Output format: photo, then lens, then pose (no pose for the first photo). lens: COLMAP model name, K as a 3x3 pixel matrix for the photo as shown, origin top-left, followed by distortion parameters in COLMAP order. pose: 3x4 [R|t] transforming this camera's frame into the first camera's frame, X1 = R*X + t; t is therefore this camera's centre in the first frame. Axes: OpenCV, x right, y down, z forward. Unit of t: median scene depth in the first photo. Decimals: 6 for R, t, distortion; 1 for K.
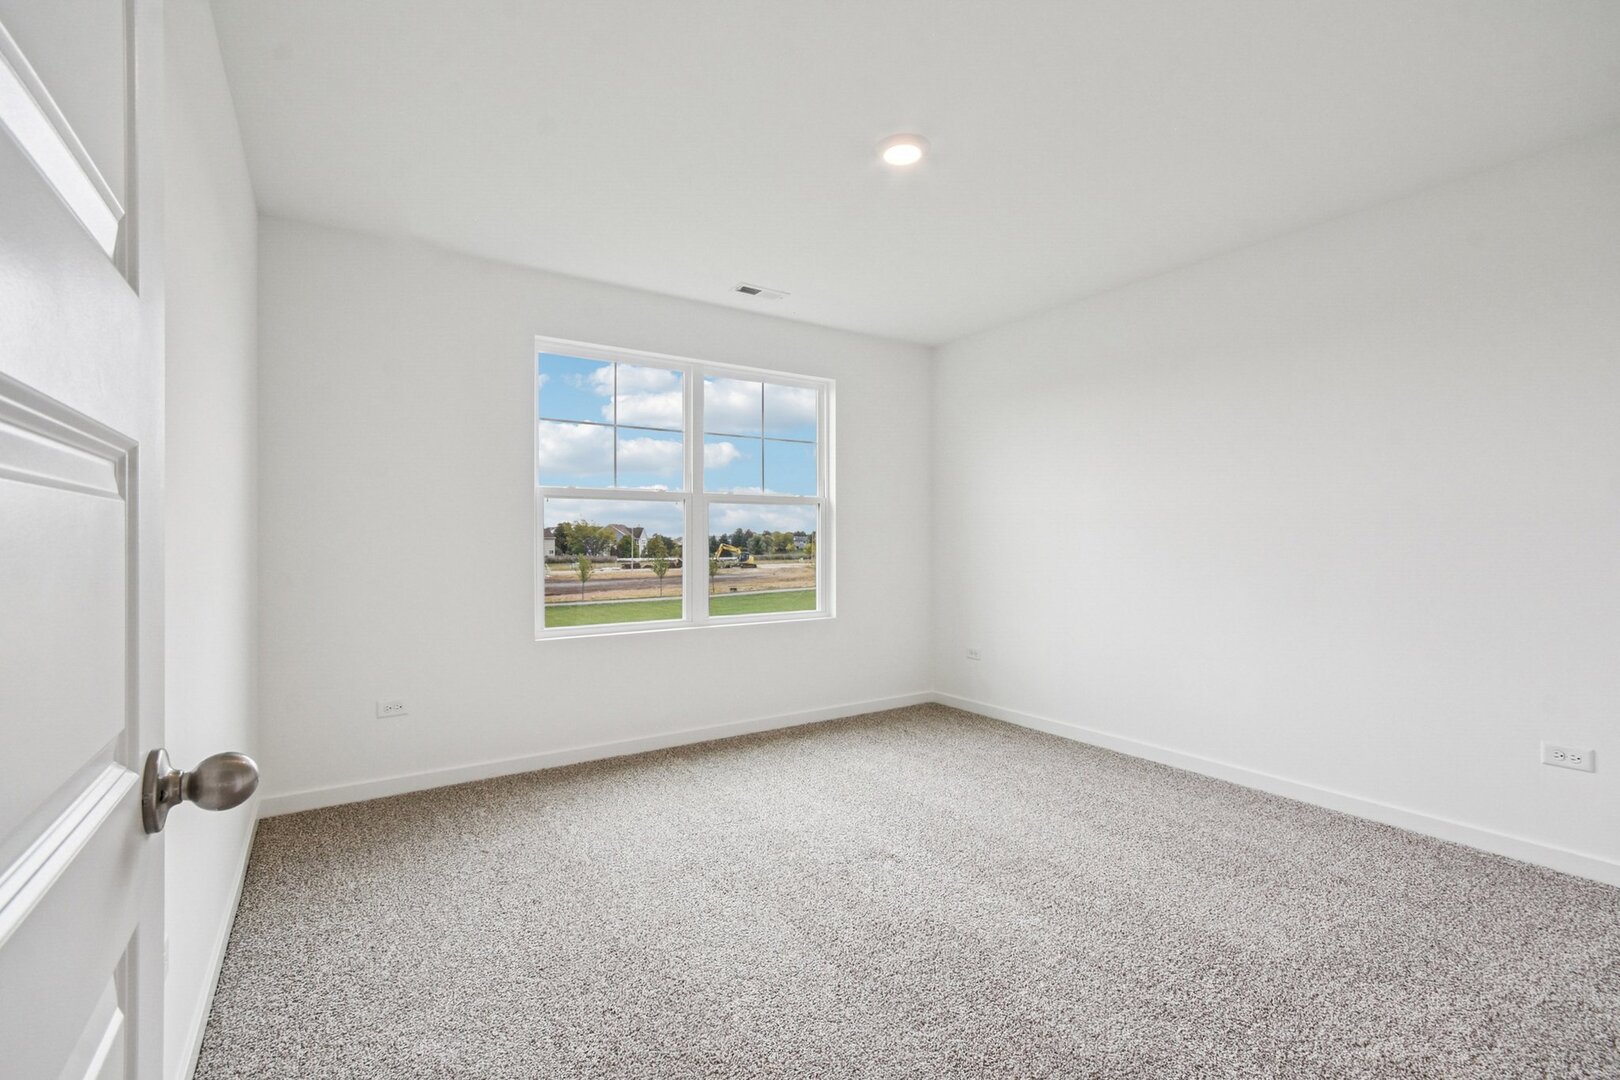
lens RADIAL K [[722.6, 0, 810.0], [0, 722.6, 540.0], [0, 0, 1]] dist [-0.001783, -0.000052]
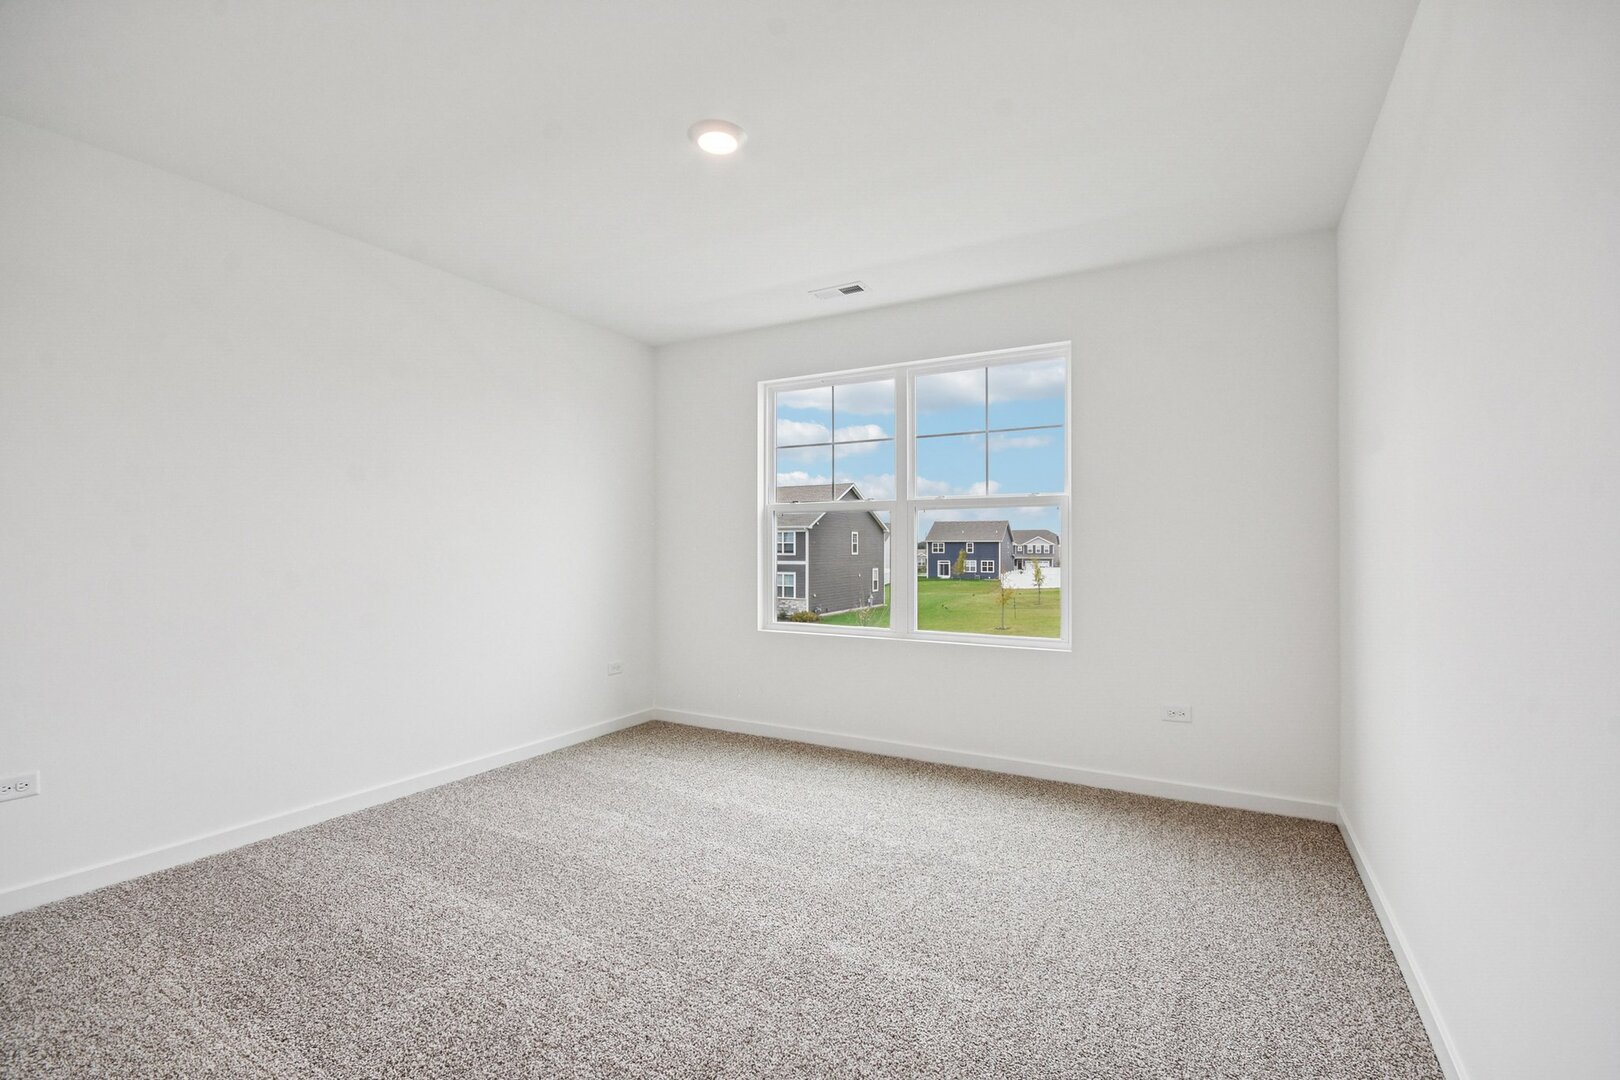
lens RADIAL K [[725.7, 0, 810.0], [0, 725.7, 540.0], [0, 0, 1]] dist [0.002384, 0.000096]
pose [[0.453718, -0.004552, -0.891133, 0.663964], [-0.006133, 0.999947, -0.008230, -0.002563], [0.891124, 0.009199, 0.453667, 0.452878]]
